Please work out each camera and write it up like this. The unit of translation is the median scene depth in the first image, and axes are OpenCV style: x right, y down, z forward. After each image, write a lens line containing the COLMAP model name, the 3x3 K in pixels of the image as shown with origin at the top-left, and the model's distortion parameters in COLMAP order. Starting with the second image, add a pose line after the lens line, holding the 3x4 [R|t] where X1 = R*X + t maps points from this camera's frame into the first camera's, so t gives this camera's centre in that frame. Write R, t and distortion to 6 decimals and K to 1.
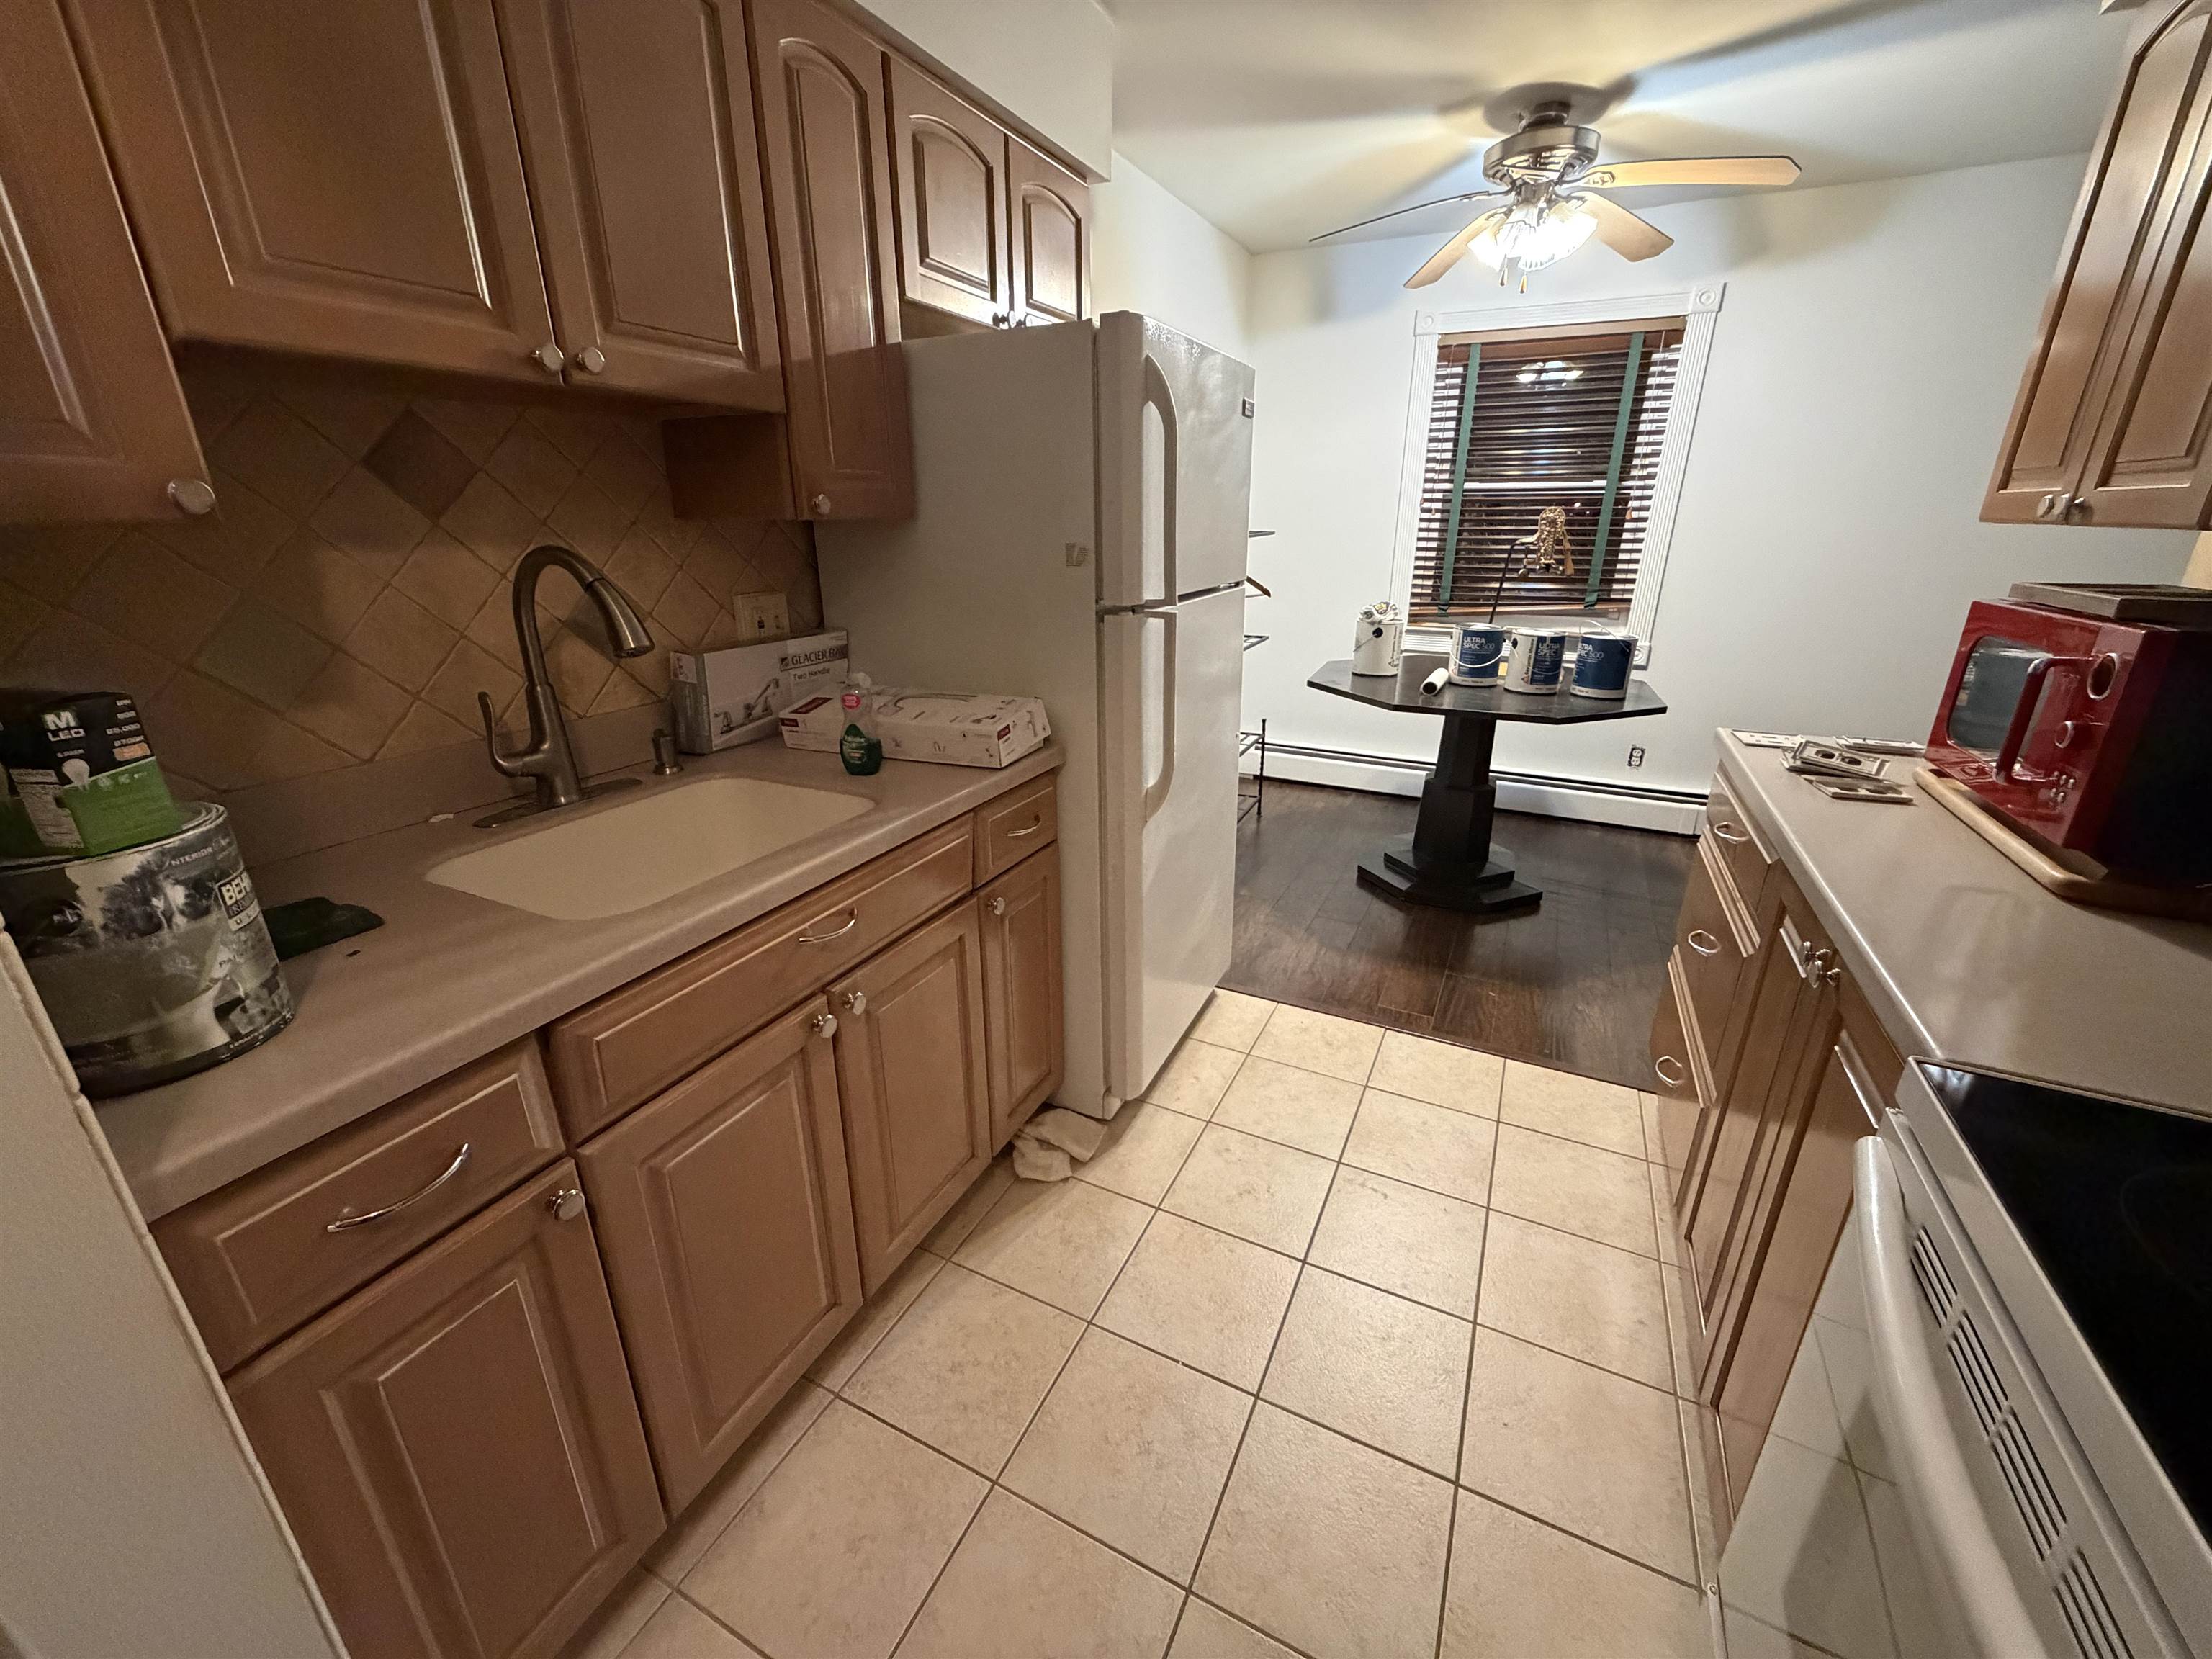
lens RADIAL K [[882.1, 0, 1102.9], [0, 882.1, 832.5], [0, 0, 1]] dist [0.001278, -0.000097]
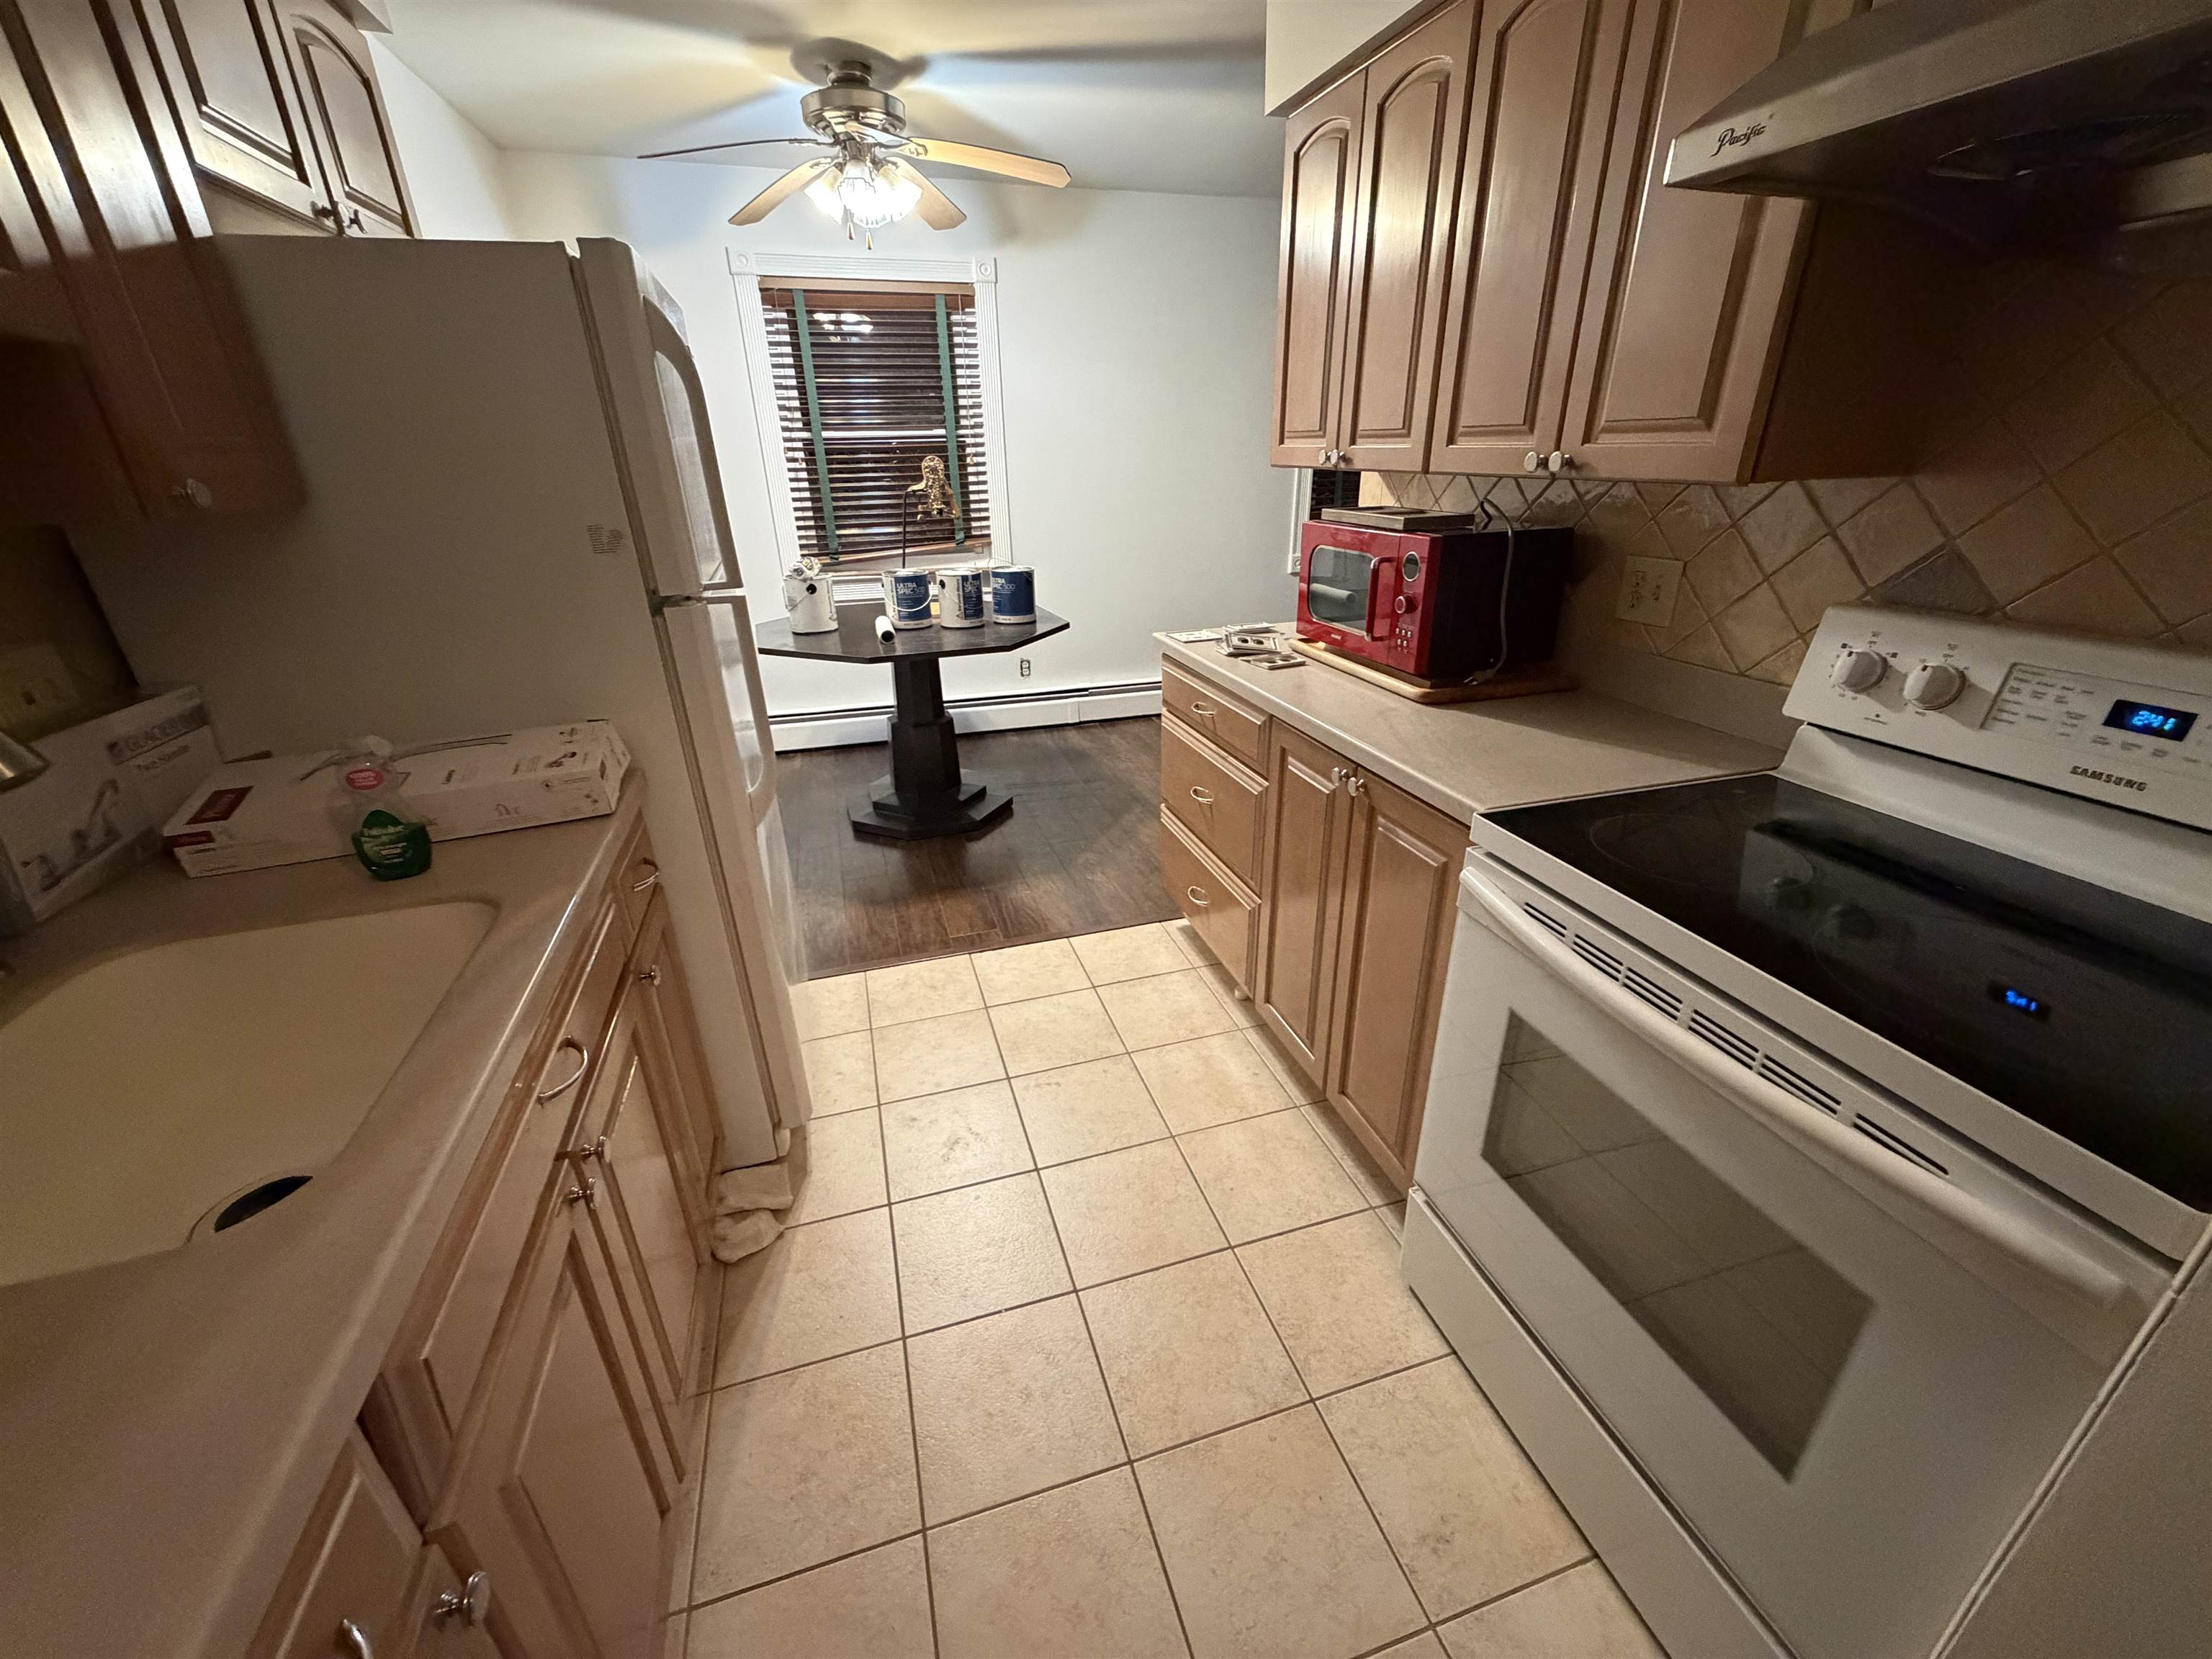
lens RADIAL K [[882.1, 0, 1097.6], [0, 882.1, 832.4], [0, 0, 1]] dist [0.001278, -0.000097]
pose [[0.725249, -0.289468, 0.624678, -0.191630], [0.252167, 0.955954, 0.150212, -0.041327], [-0.640645, 0.048582, 0.766299, 0.060828]]
